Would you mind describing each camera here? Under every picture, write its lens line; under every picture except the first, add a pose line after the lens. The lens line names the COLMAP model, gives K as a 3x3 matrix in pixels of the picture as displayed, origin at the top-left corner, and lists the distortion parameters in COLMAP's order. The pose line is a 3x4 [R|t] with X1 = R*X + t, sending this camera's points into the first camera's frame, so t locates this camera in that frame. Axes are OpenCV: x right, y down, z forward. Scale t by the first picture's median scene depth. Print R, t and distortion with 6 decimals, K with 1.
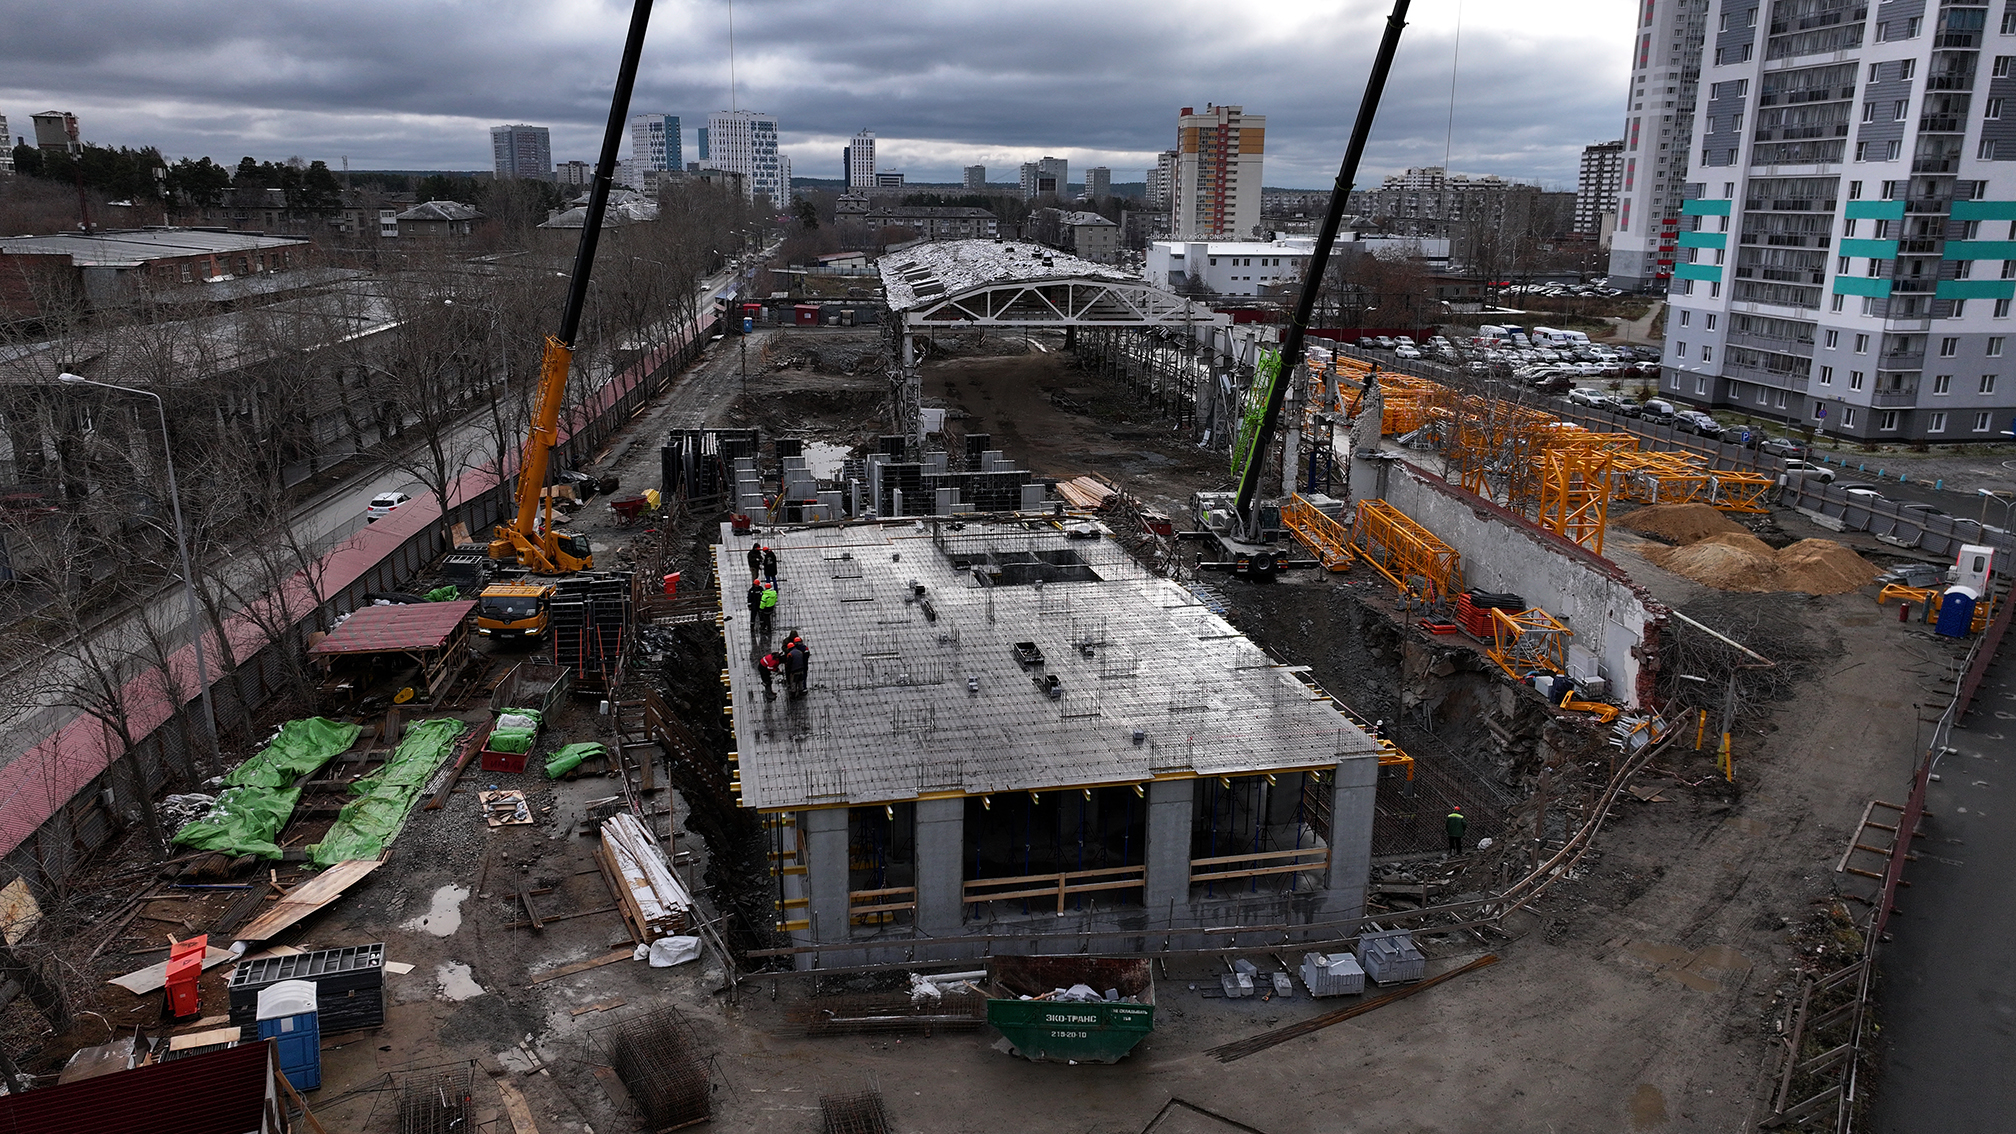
lens RADIAL K [[1412.1, 0, 1008.6], [0, 1412.1, 556.1], [0, 0, 1]] dist [0.011398, 0.000878]
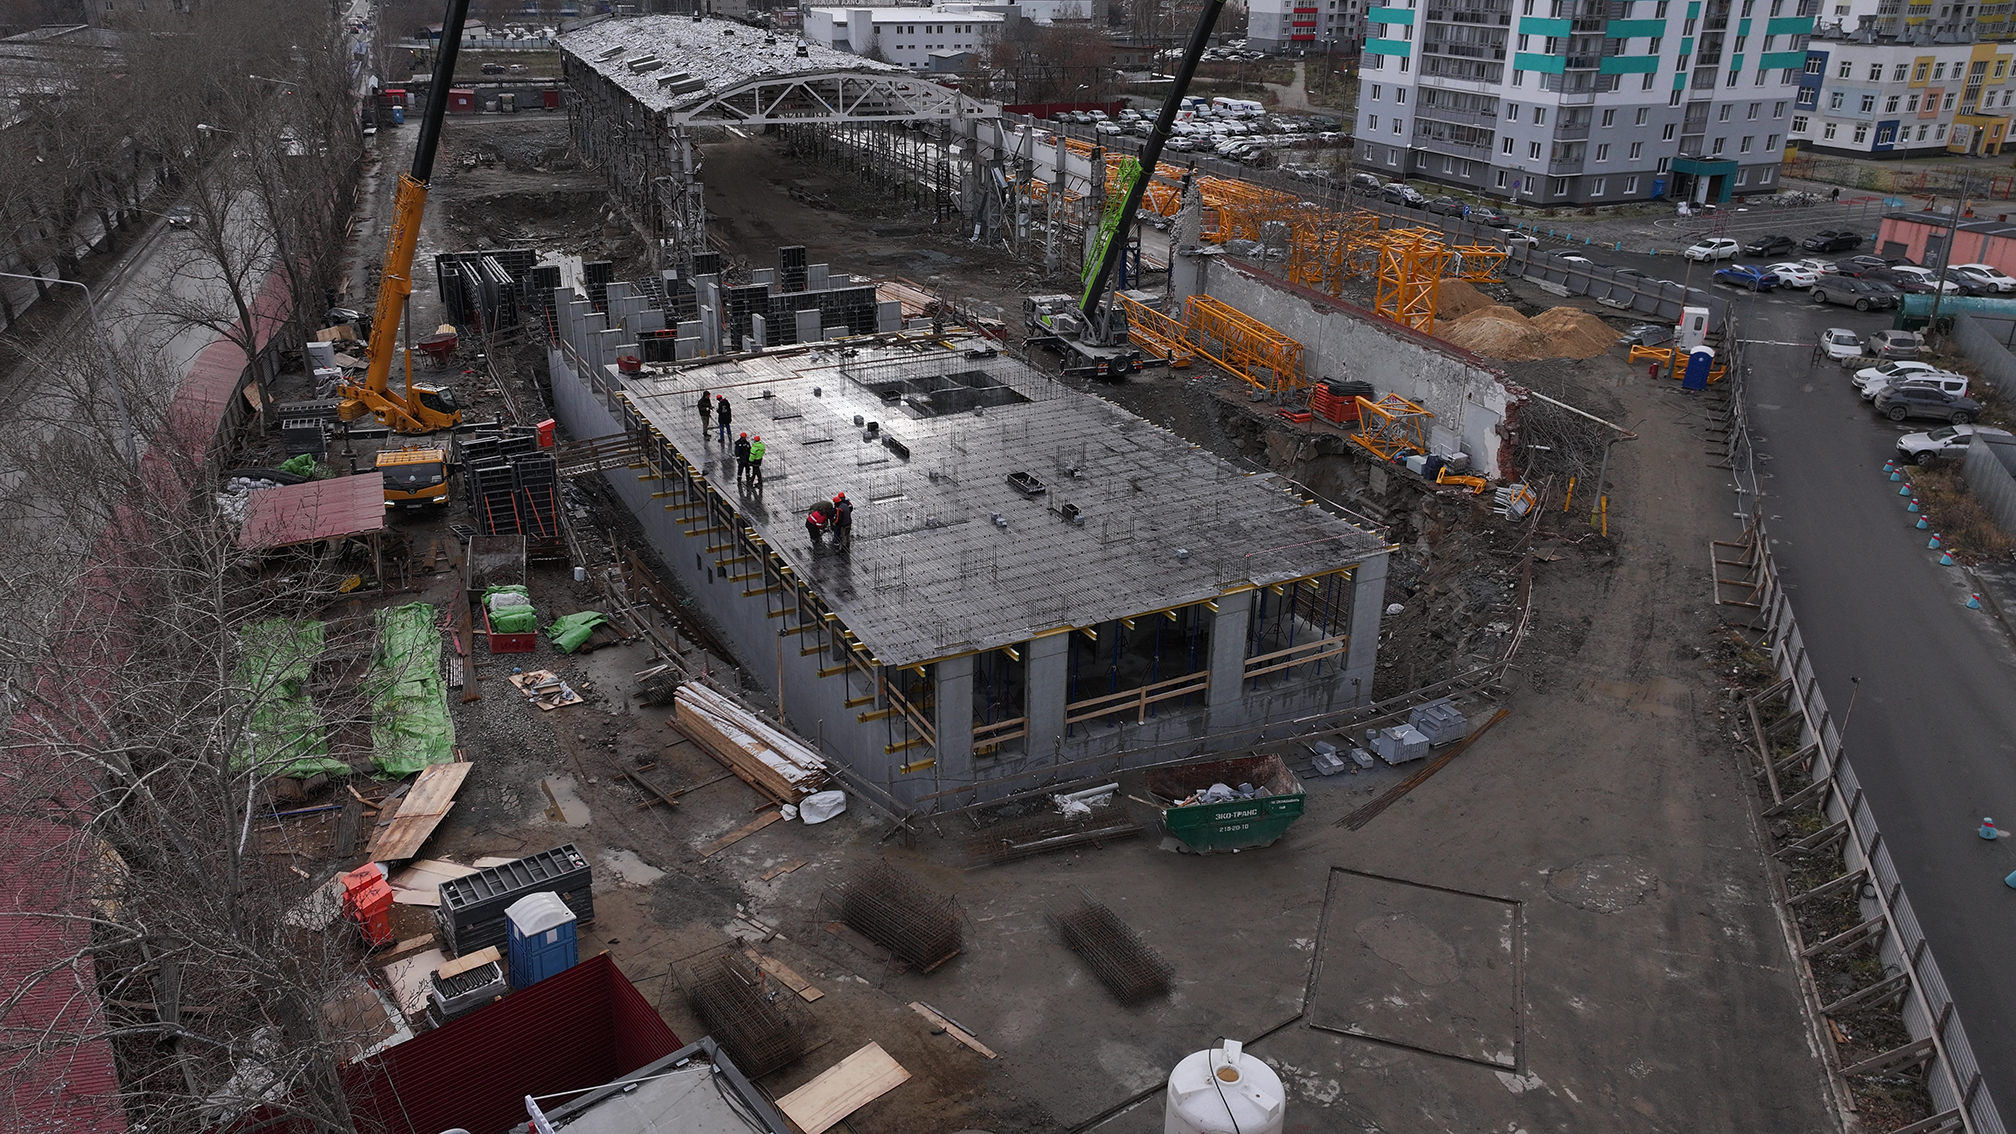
lens RADIAL K [[1412.1, 0, 1008.6], [0, 1412.1, 556.1], [0, 0, 1]] dist [0.011398, 0.000878]
pose [[0.964571, -0.103612, 0.242626, -0.183977], [0.063968, 0.984061, 0.165929, -0.037738], [-0.255951, -0.144530, 0.955824, -0.006562]]
